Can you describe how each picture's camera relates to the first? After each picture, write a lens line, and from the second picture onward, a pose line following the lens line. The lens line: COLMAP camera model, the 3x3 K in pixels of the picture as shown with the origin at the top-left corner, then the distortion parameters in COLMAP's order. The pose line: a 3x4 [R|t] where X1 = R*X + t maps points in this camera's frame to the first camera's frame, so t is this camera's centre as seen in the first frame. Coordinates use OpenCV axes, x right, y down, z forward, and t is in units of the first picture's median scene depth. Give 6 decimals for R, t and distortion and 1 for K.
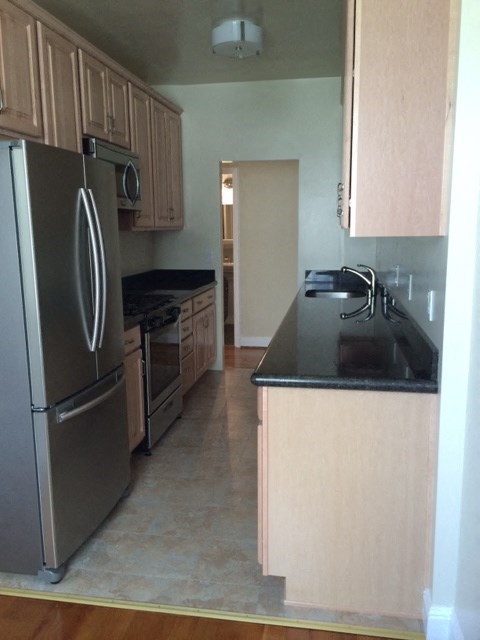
lens RADIAL K [[520.2, 0, 238.0], [0, 520.2, 334.5], [0, 0, 1]] dist [0.029600, -0.009120]
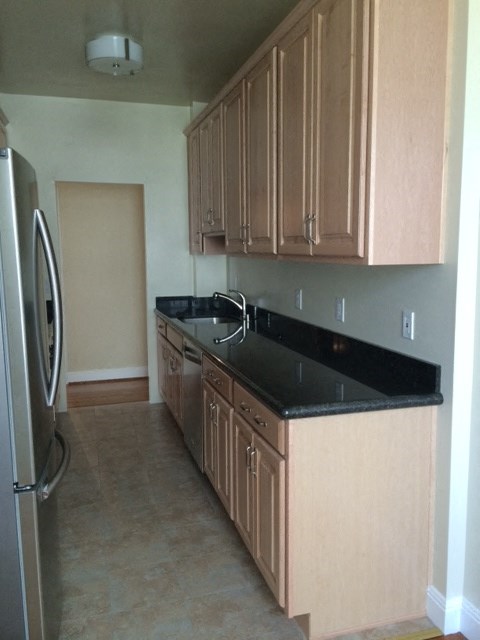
lens RADIAL K [[527.5, 0, 250.6], [0, 527.5, 337.4], [0, 0, 1]] dist [0.011152, 0.002139]
pose [[0.905528, -0.068226, 0.418765, -0.268040], [0.086088, 0.996001, -0.023884, -0.022555], [-0.415461, 0.057678, 0.907780, 0.086719]]
